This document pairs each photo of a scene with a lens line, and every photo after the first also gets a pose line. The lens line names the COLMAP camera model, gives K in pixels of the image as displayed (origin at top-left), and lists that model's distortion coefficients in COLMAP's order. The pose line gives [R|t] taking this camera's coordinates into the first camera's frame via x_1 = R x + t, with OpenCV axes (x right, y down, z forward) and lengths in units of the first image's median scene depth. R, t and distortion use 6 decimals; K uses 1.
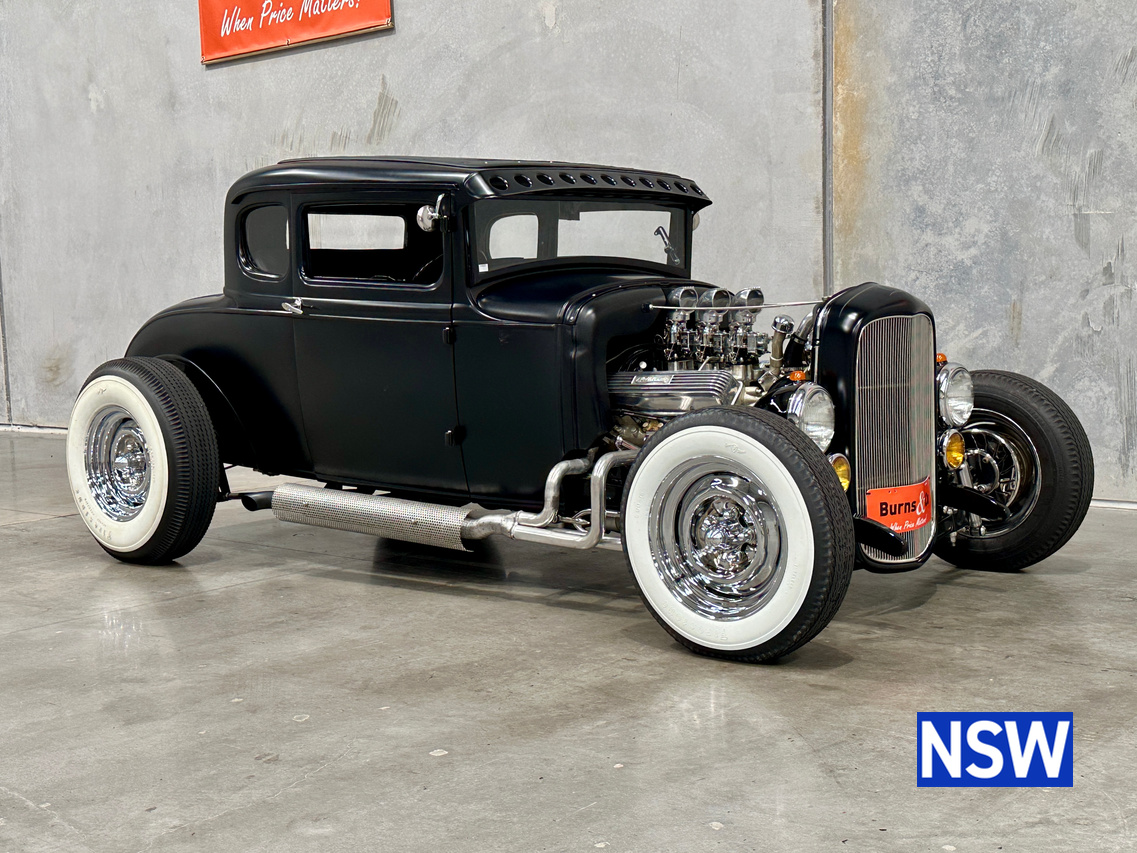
lens RADIAL K [[1453.6, 0, 568.5], [0, 1453.6, 426.5], [0, 0, 1]] dist [0.188385, -0.472946]
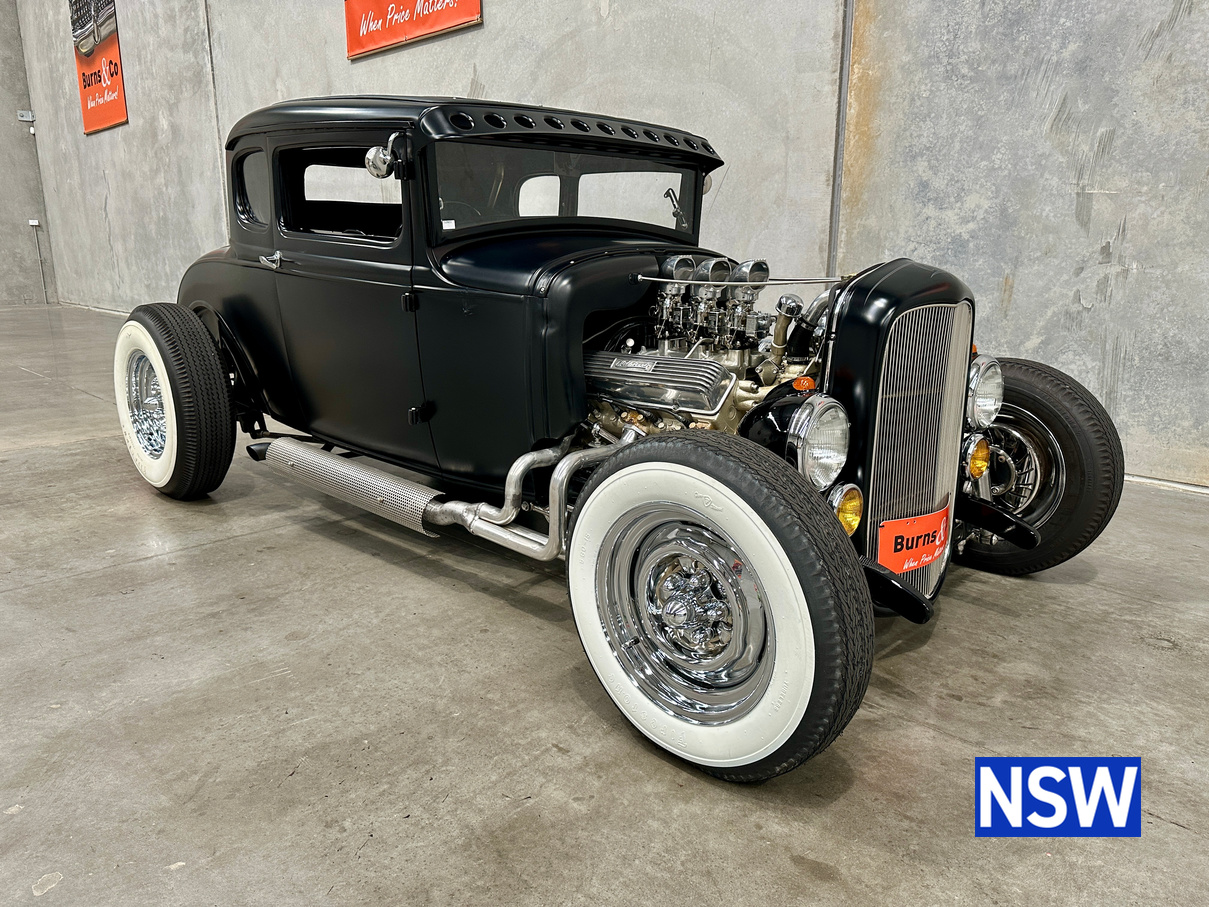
lens RADIAL K [[860.2, 0, 606.9], [0, 860.2, 451.1], [0, 0, 1]] dist [0.001077, -0.011237]
pose [[0.997681, 0.045347, -0.050752, 0.050817], [-0.037526, 0.988624, 0.145651, -0.039541], [0.056779, -0.143409, 0.988033, 0.355981]]
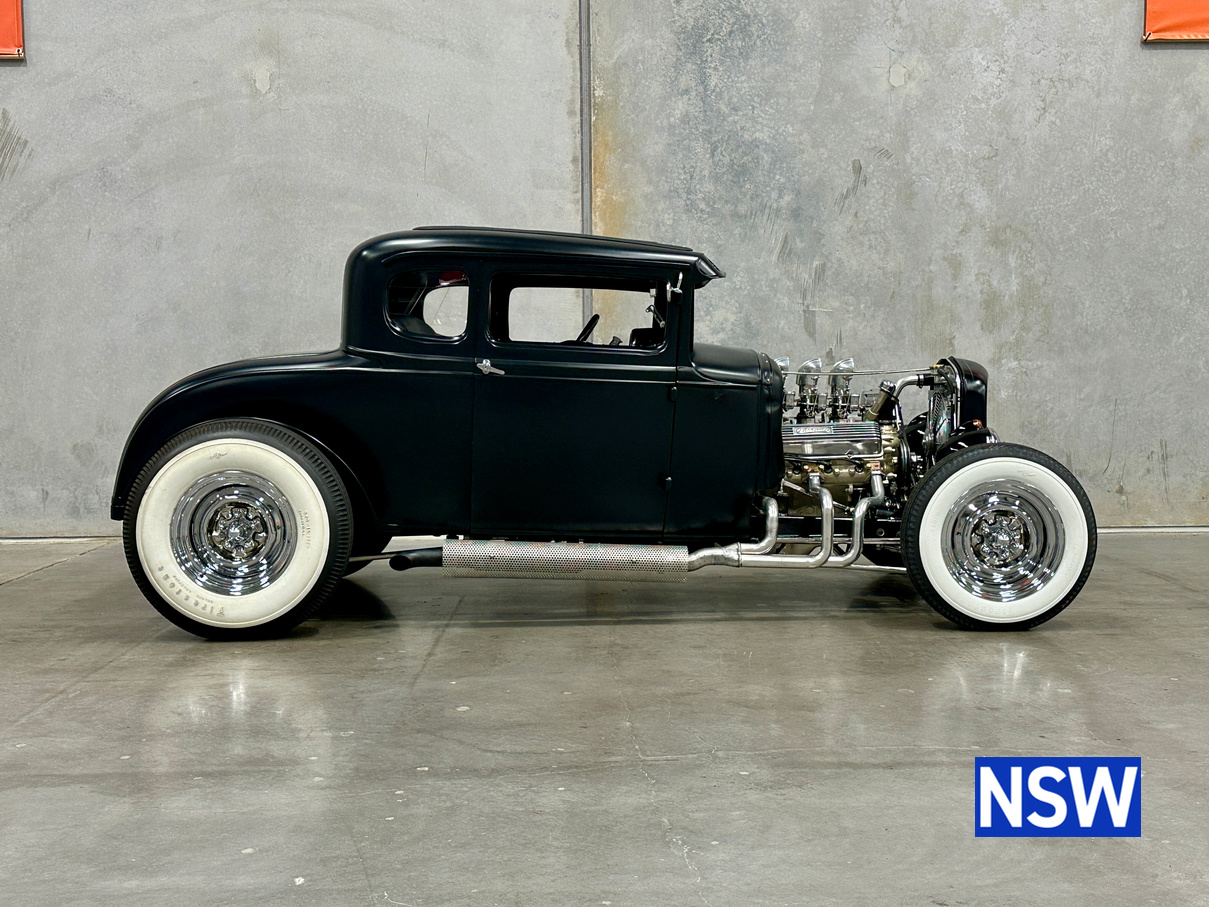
lens RADIAL K [[1568.6, 0, 604.5], [0, 1568.6, 453.5], [0, 0, 1]] dist [0.164108, -0.341051]
pose [[0.748405, -0.016336, 0.663040, -0.702750], [0.045560, 0.998601, -0.026822, 0.011029], [-0.661675, 0.050281, 0.748103, 0.086771]]
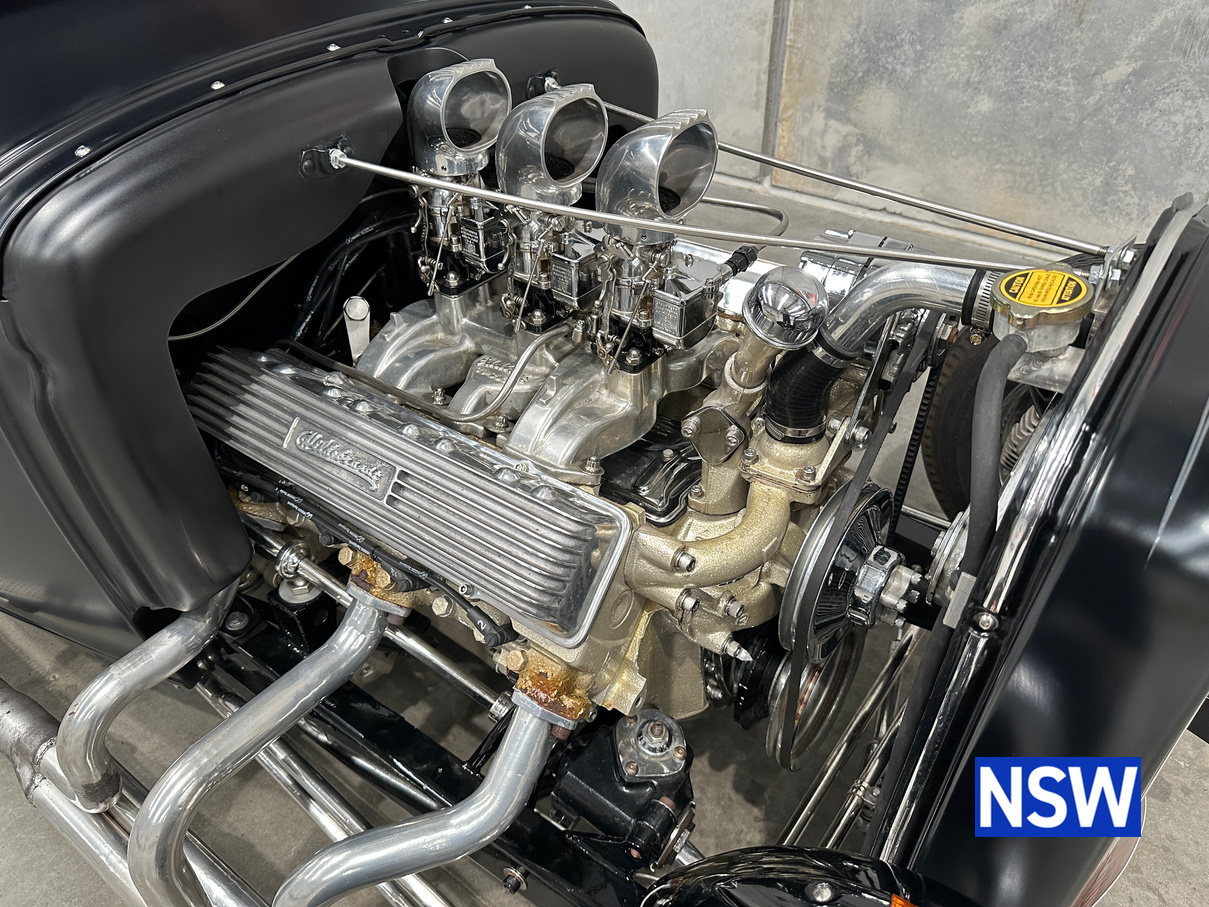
lens RADIAL K [[865.7, 0, 607.5], [0, 865.7, 450.2], [0, 0, 1]] dist [-0.002974, -0.009590]
pose [[0.997799, -0.021514, 0.062727, 0.073804], [-0.014666, 0.850896, 0.525129, -0.093374], [-0.064672, -0.524893, 0.848708, 0.612842]]
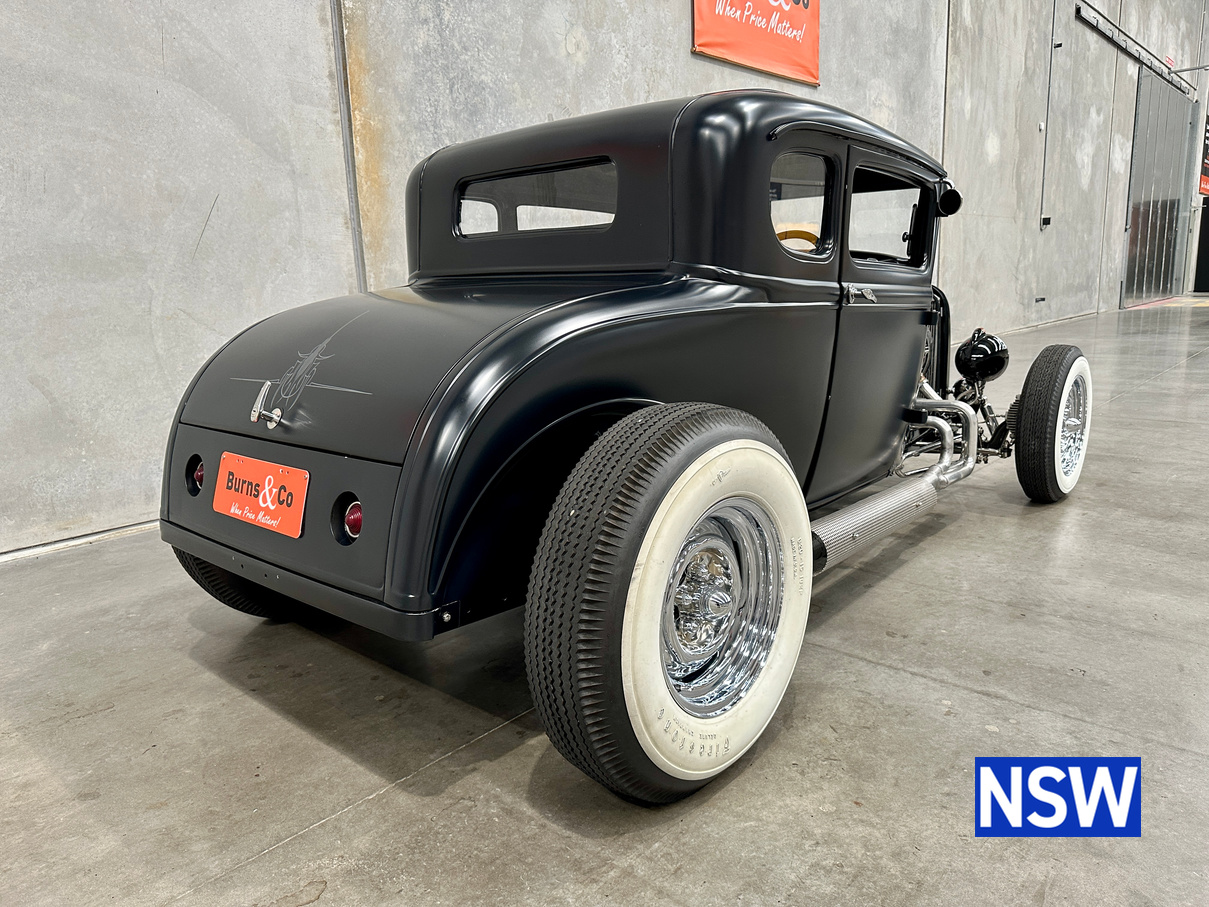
lens RADIAL K [[865.7, 0, 607.5], [0, 865.7, 450.2], [0, 0, 1]] dist [-0.002974, -0.009590]
pose [[0.010296, -0.164933, 0.986251, -0.532656], [0.125525, 0.978714, 0.162363, -0.074165], [-0.992037, 0.122128, 0.030781, 0.910472]]
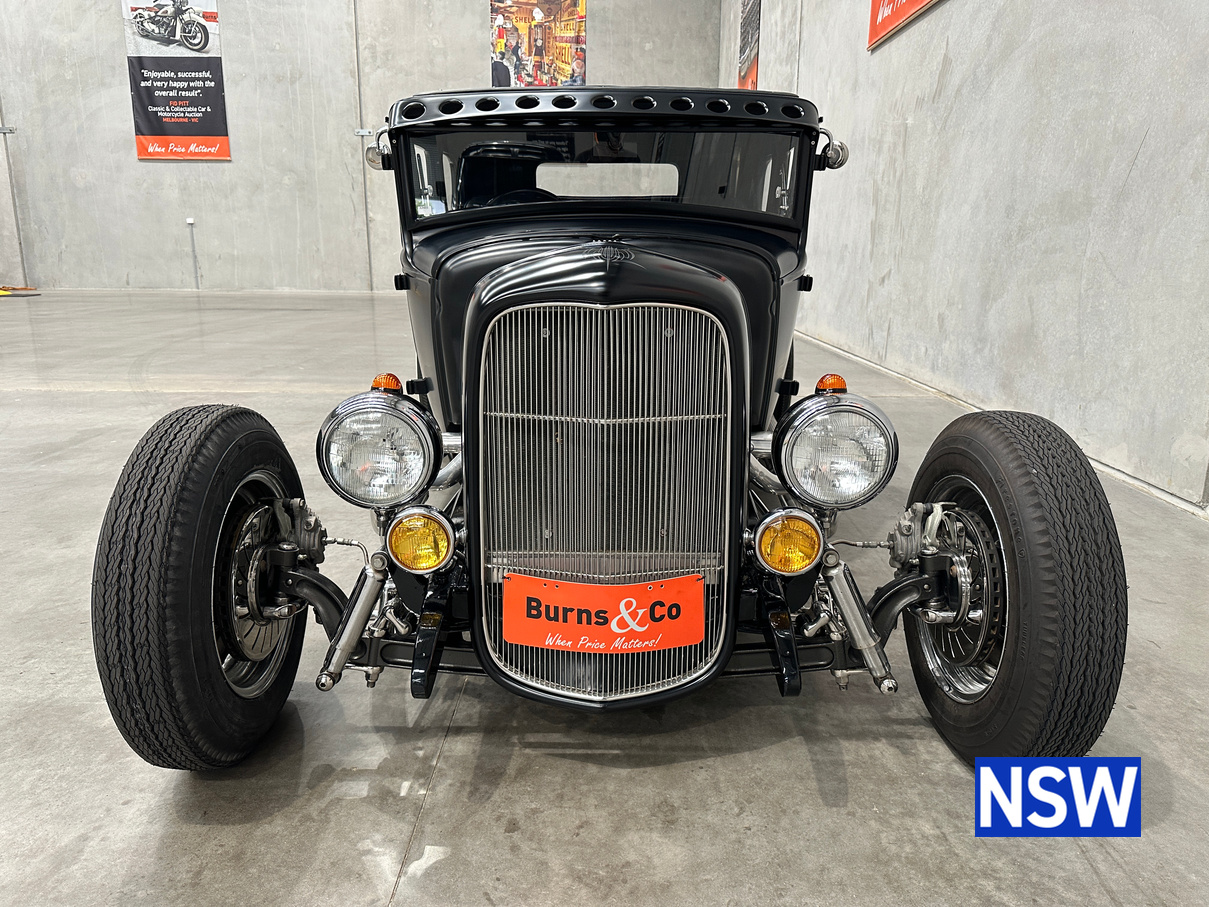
lens RADIAL K [[865.7, 0, 607.5], [0, 865.7, 450.2], [0, 0, 1]] dist [-0.002974, -0.009590]
pose [[0.659910, 0.210304, -0.721312, 0.330945], [-0.098793, 0.975980, 0.194172, -0.056949], [0.744821, -0.056876, 0.664836, 0.530583]]
